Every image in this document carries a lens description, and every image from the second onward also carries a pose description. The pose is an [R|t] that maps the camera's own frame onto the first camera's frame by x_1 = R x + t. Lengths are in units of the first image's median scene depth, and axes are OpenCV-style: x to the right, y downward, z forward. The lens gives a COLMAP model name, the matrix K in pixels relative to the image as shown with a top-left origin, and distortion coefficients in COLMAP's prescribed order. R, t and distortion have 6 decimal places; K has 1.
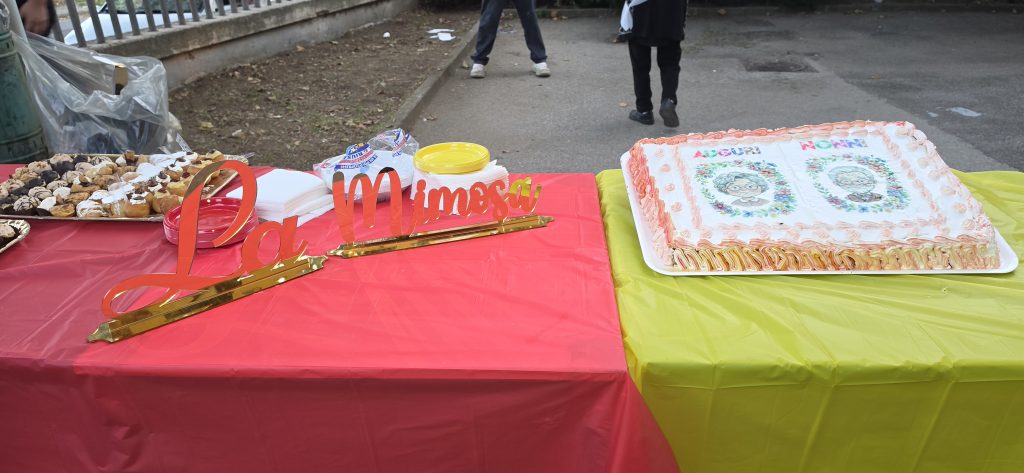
lens RADIAL K [[707.9, 0, 520.8], [0, 707.9, 247.4], [0, 0, 1]] dist [0.067827, -0.094888]
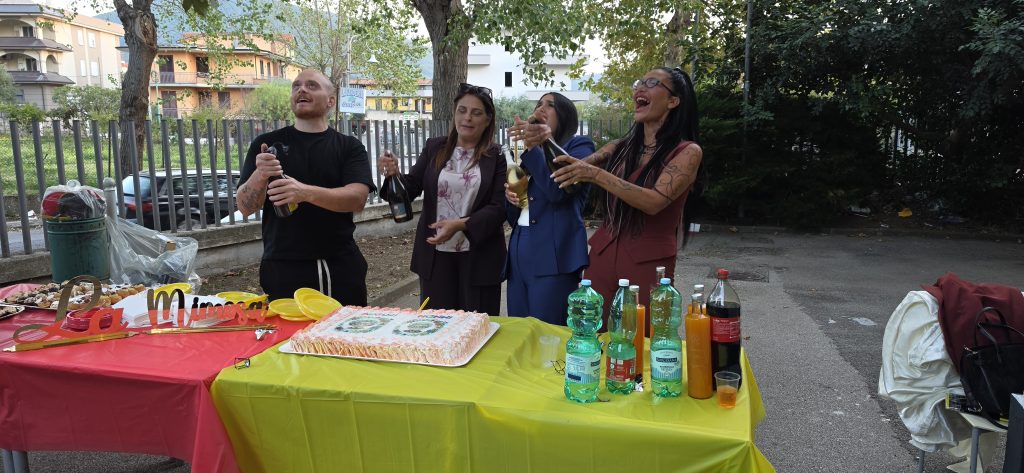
lens RADIAL K [[707.9, 0, 525.1], [0, 707.9, 229.6], [0, 0, 1]] dist [0.067827, -0.094888]
pose [[0.975971, 0.046433, -0.212897, 1.066394], [-0.108152, 0.951416, -0.288288, 0.179646], [0.189168, 0.304386, 0.933576, -0.647649]]
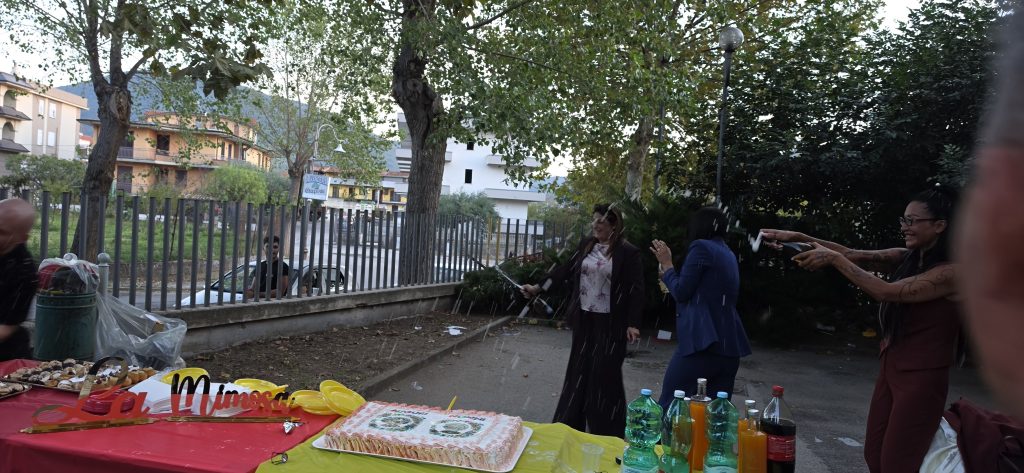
lens RADIAL K [[707.9, 0, 505.6], [0, 707.9, 228.1], [0, 0, 1]] dist [0.067827, -0.094888]
pose [[0.981681, 0.078879, -0.173435, 0.830528], [-0.146382, 0.894916, -0.421541, 0.205009], [0.121959, 0.439207, 0.890069, -0.708460]]
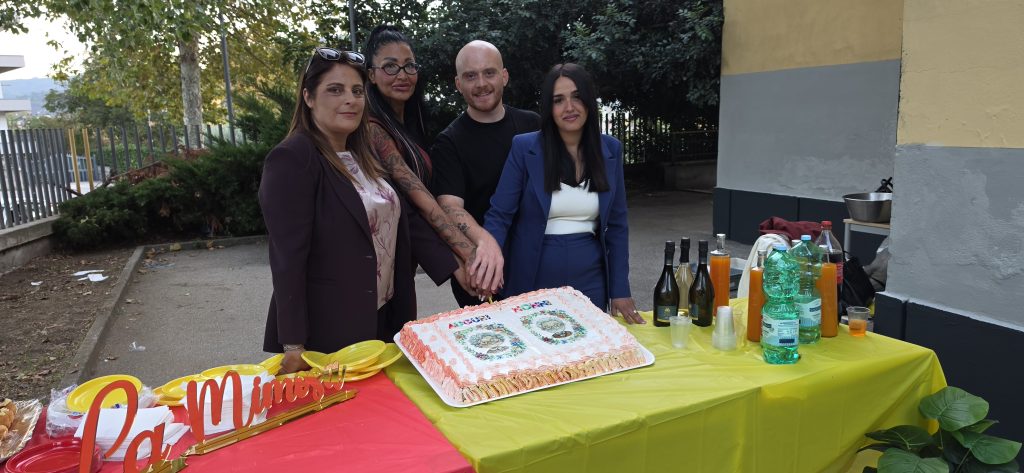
lens RADIAL K [[707.9, 0, 503.6], [0, 707.9, 244.2], [0, 0, 1]] dist [0.067827, -0.094888]
pose [[0.882160, -0.096565, 0.460943, -0.296134], [0.228113, 0.943889, -0.238827, 0.077051], [-0.412017, 0.315830, 0.854689, -0.293593]]
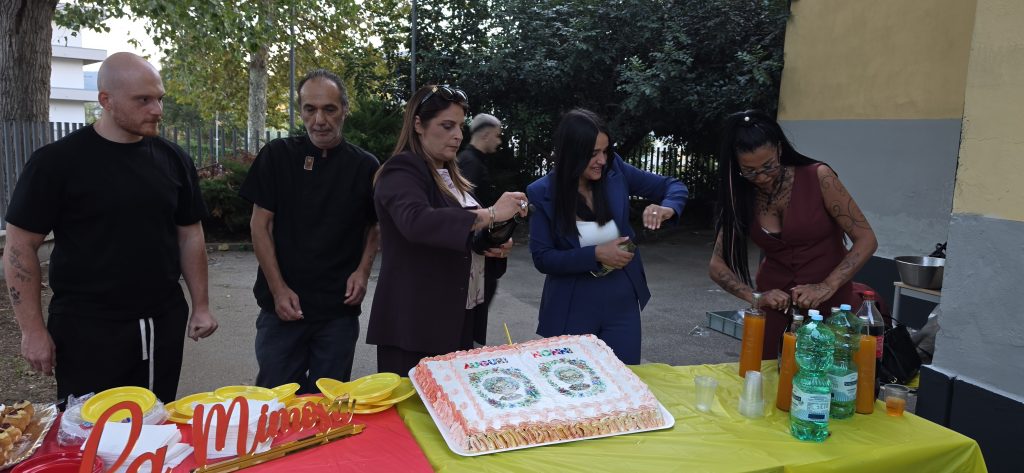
lens RADIAL K [[706.7, 0, 500.9], [0, 706.7, 226.9], [0, 0, 1]] dist [0.063066, -0.089971]
pose [[0.915180, 0.002616, 0.403036, -0.251627], [0.129691, 0.944884, -0.300624, 0.035899], [-0.381608, 0.327395, 0.864400, -0.306203]]
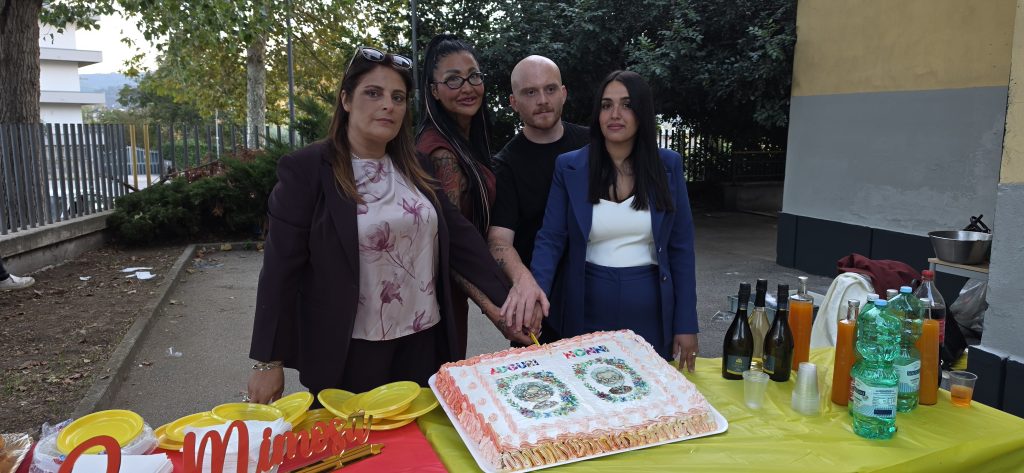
lens RADIAL K [[707.9, 0, 513.4], [0, 707.9, 225.1], [0, 0, 1]] dist [0.067827, -0.094888]
pose [[0.911048, -0.034988, 0.410812, -0.222957], [0.165995, 0.943197, -0.287793, -0.010678], [-0.377408, 0.330386, 0.865106, -0.164591]]
